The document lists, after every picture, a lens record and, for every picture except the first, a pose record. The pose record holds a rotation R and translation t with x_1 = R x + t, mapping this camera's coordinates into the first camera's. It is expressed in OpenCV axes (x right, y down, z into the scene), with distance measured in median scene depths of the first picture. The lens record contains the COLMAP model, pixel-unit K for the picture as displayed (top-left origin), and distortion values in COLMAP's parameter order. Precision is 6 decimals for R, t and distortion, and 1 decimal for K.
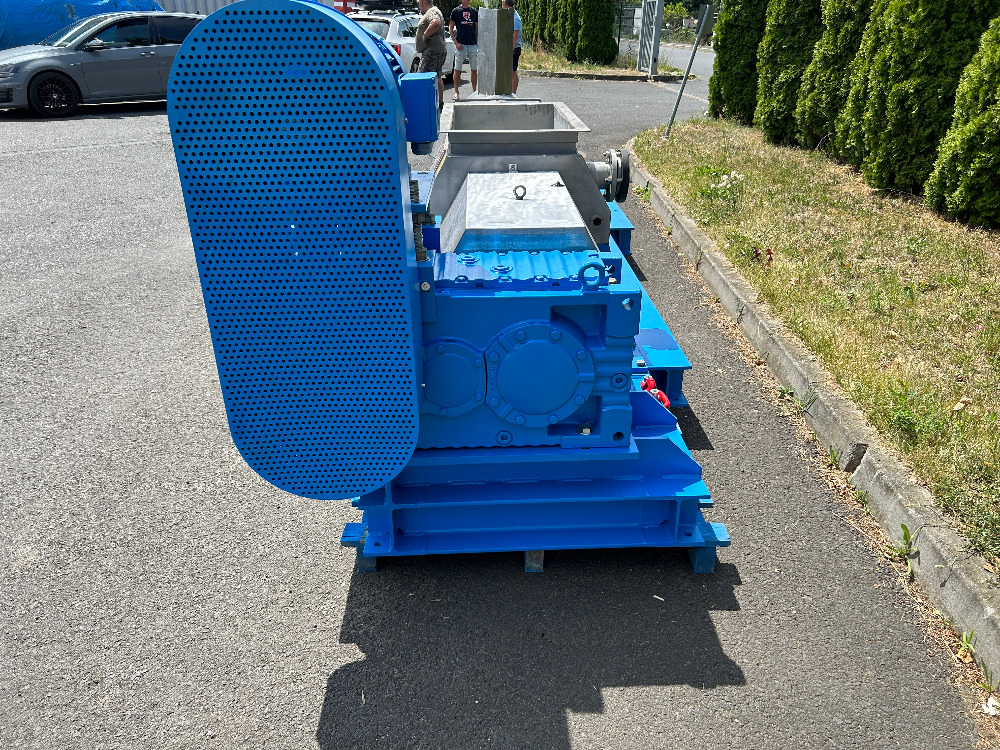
lens RADIAL K [[756.8, 0, 499.8], [0, 756.8, 373.4], [0, 0, 1]] dist [0.032495, -0.042819]
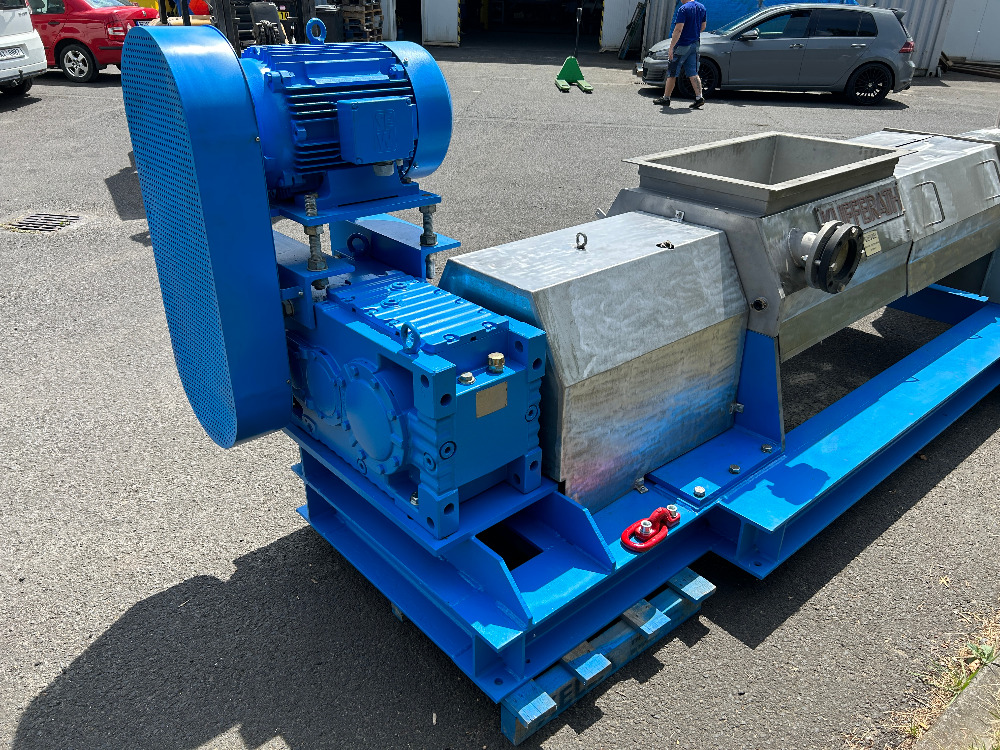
lens RADIAL K [[756.8, 0, 498.7], [0, 756.8, 379.1], [0, 0, 1]] dist [0.032495, -0.042819]
pose [[0.622418, 0.357682, -0.696175, 0.535884], [-0.342684, 0.924222, 0.168471, -0.174395], [0.703679, 0.133709, 0.697824, 0.293254]]
